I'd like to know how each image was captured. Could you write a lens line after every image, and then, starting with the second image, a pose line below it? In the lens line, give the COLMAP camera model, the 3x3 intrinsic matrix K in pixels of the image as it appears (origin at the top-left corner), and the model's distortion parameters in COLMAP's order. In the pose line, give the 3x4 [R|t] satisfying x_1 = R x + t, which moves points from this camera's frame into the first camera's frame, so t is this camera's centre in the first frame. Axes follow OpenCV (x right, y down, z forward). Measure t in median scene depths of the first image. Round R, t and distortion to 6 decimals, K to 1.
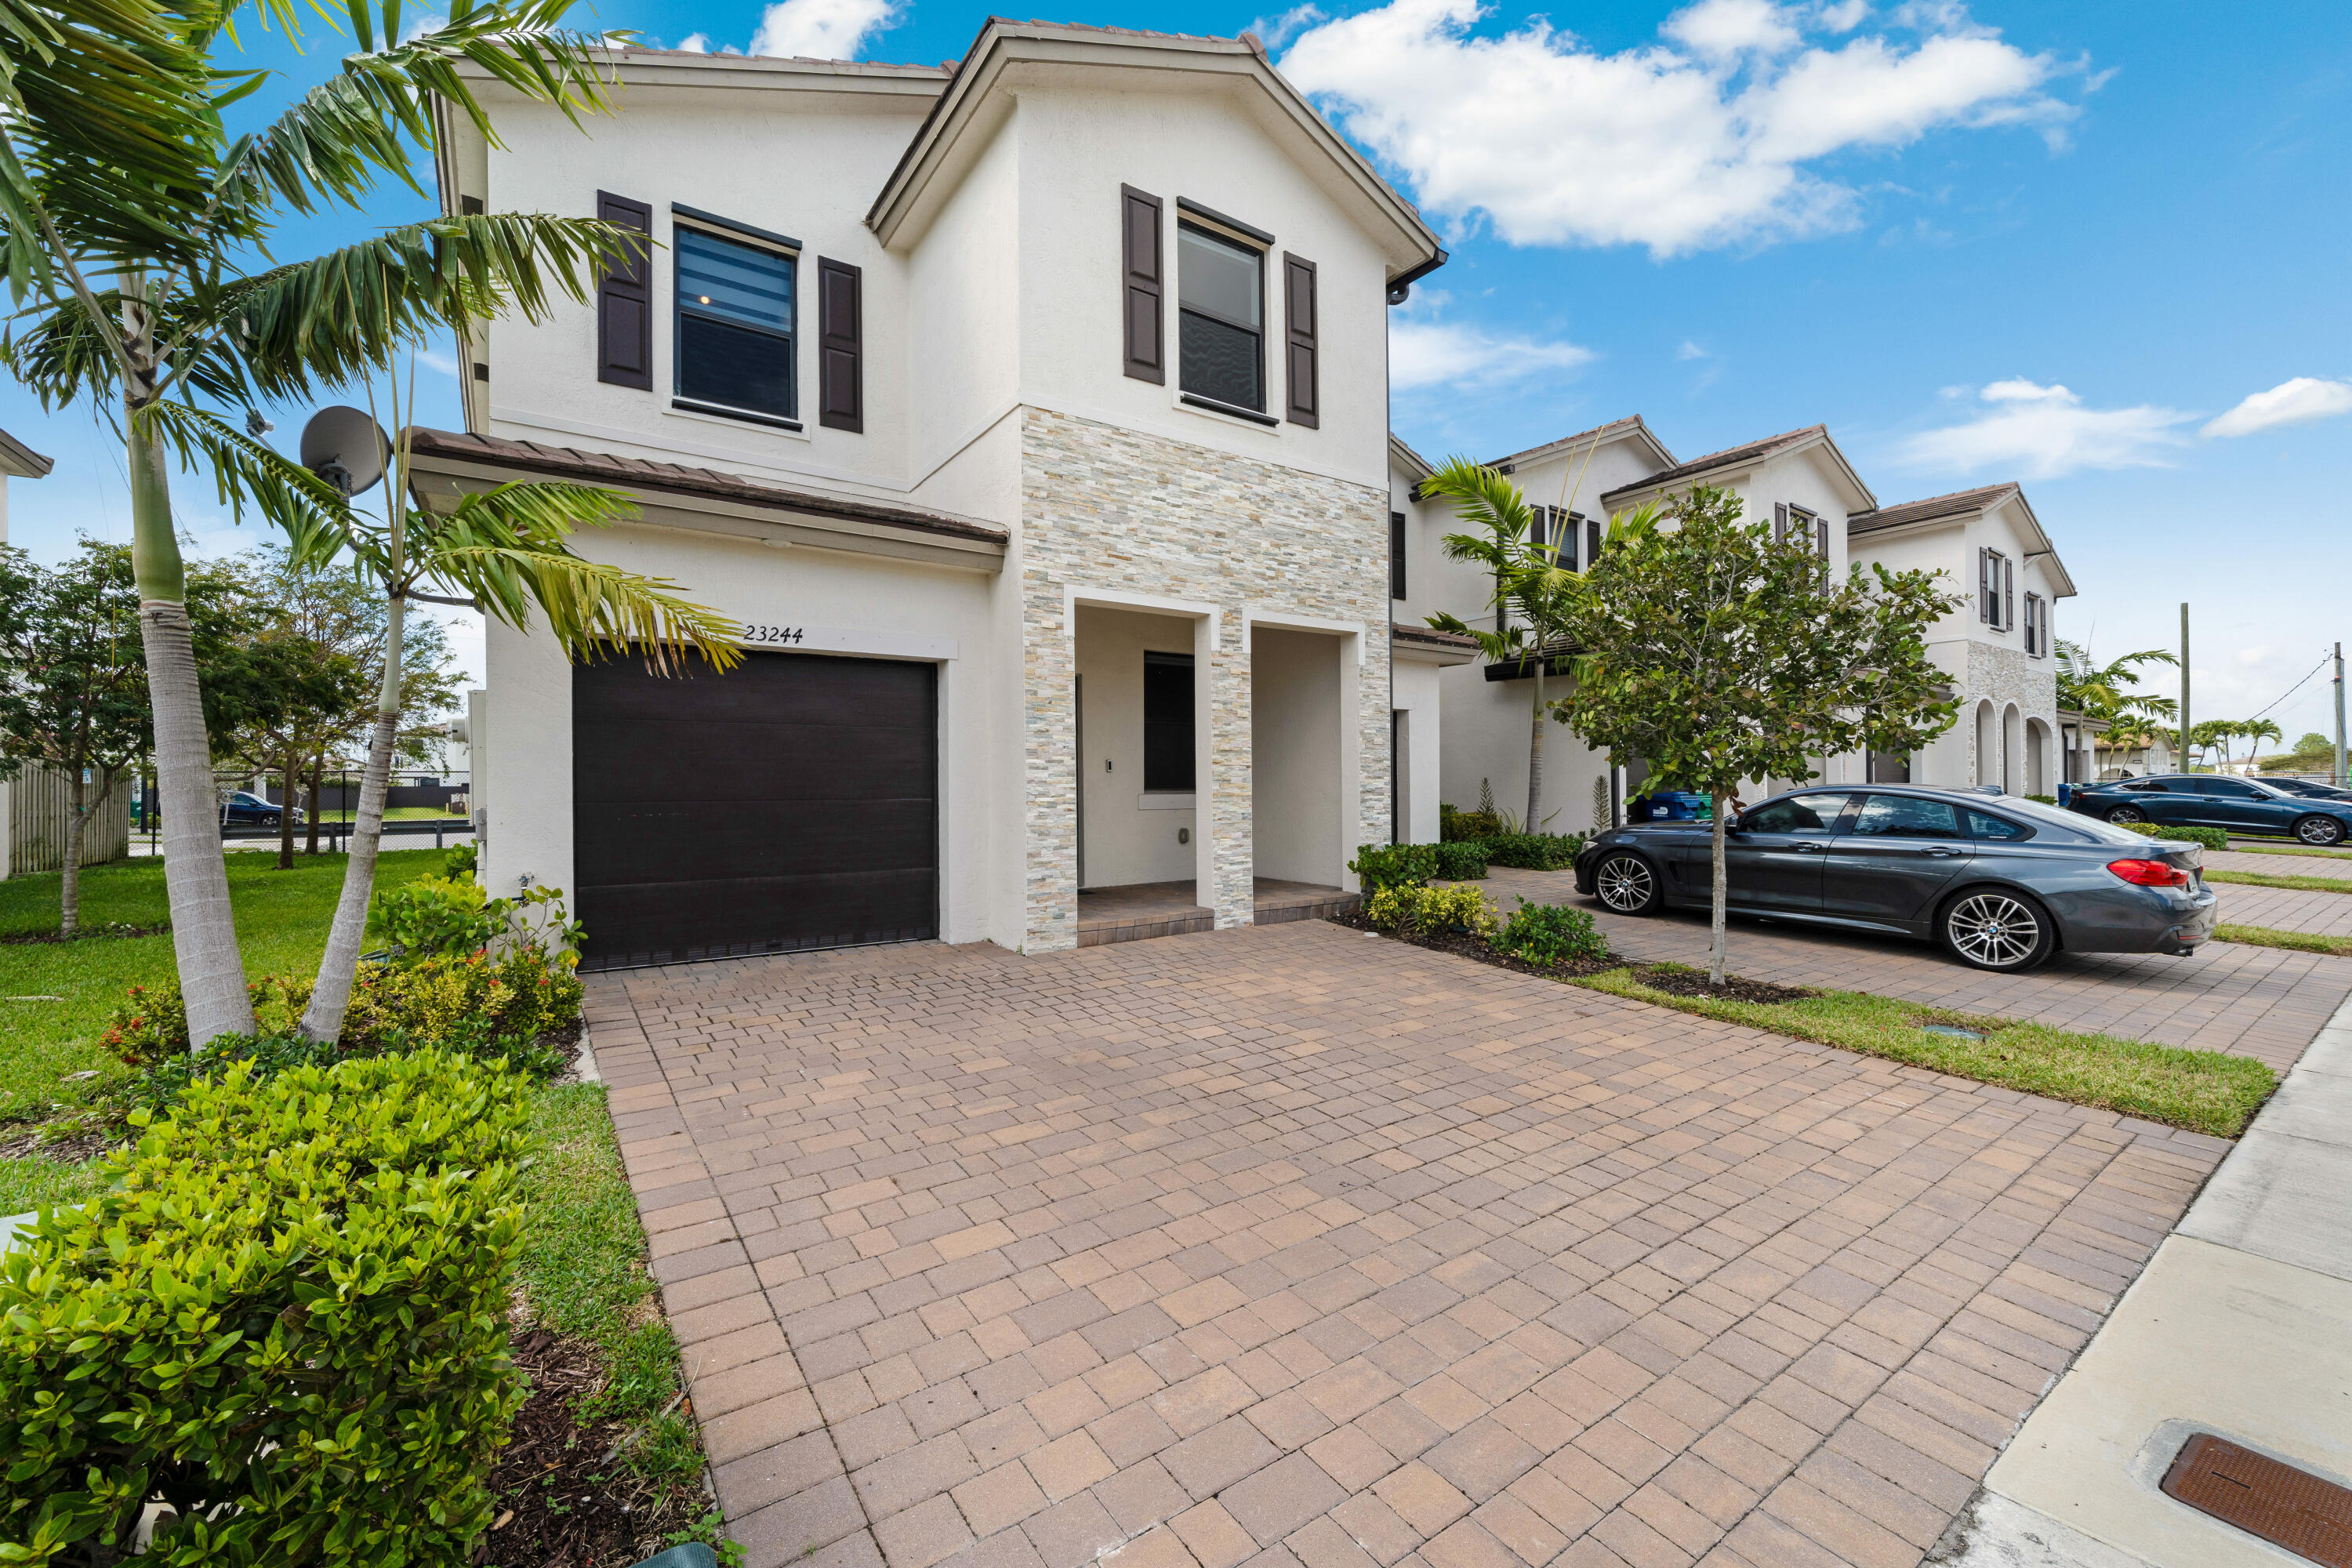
lens RADIAL K [[939.2, 0, 1176.1], [0, 939.2, 778.8], [0, 0, 1]] dist [-0.003986, -0.000258]
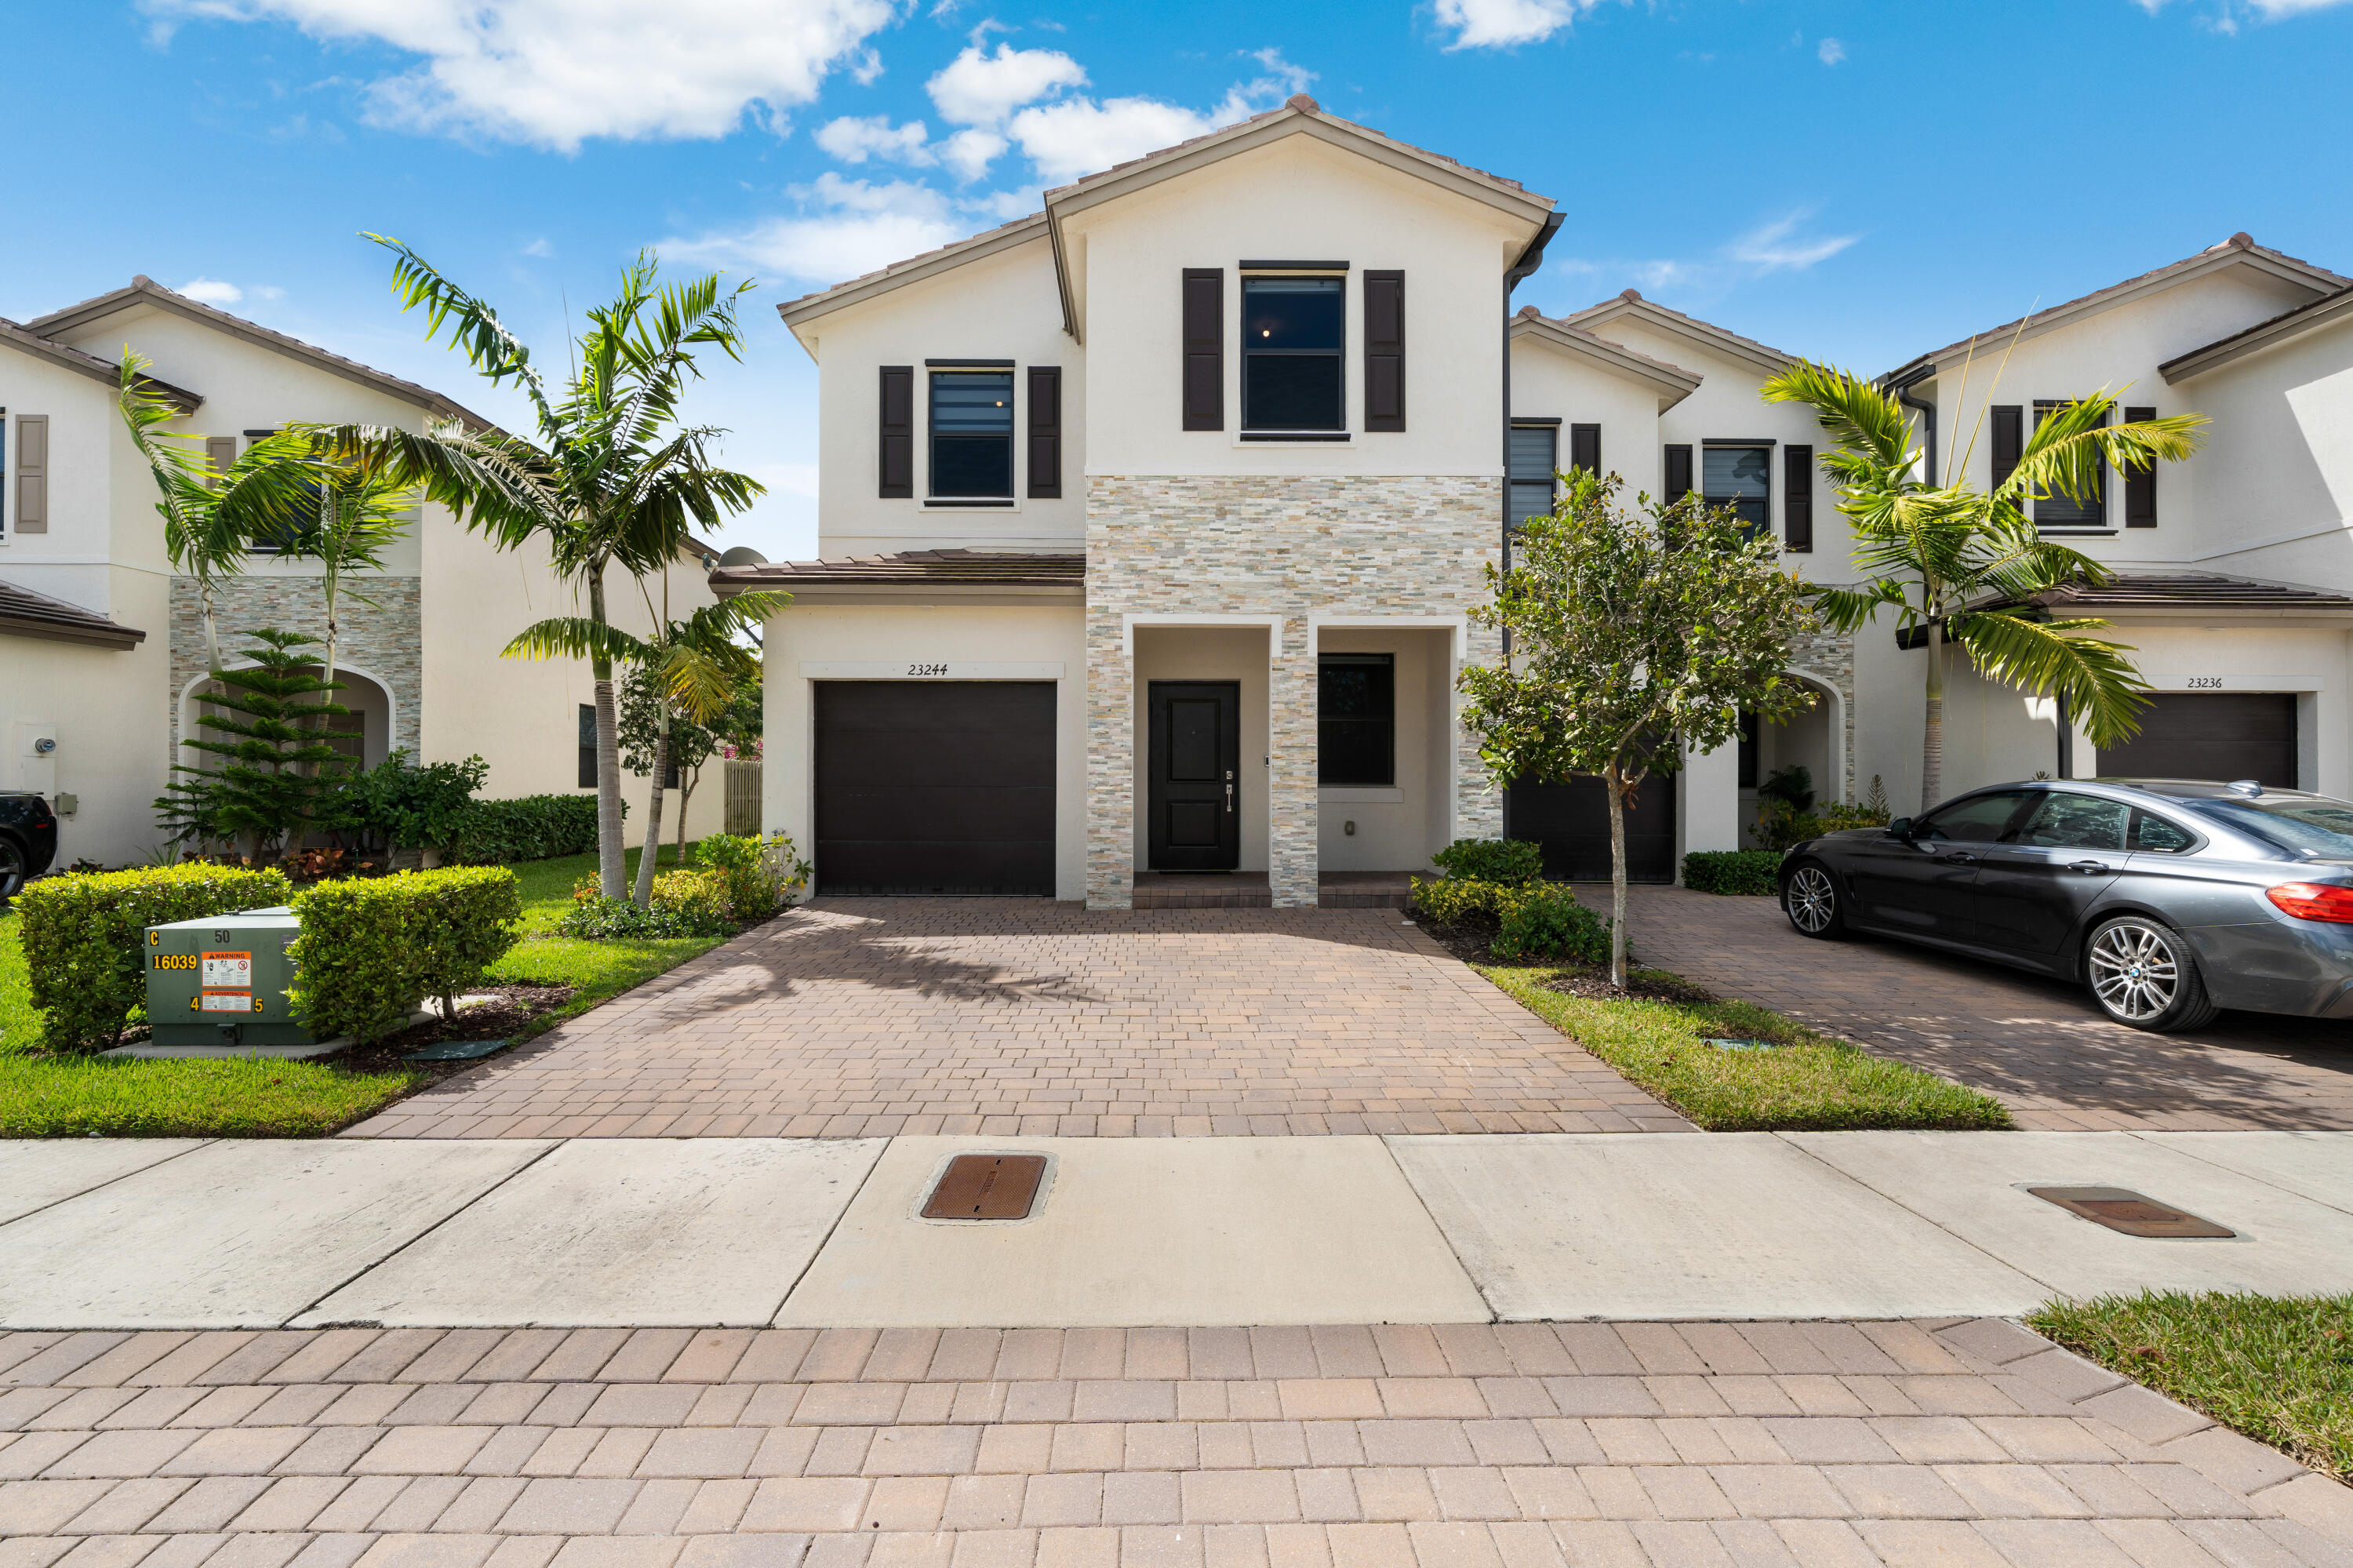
lens RADIAL K [[1069.6, 0, 1172.8], [0, 1069.6, 778.9], [0, 0, 1]] dist [0.000516, -0.000022]
pose [[0.835482, 0.002619, -0.549512, 0.640367], [-0.003522, 0.999994, -0.000589, 0.009411], [0.549507, 0.002428, 0.835486, -0.125674]]
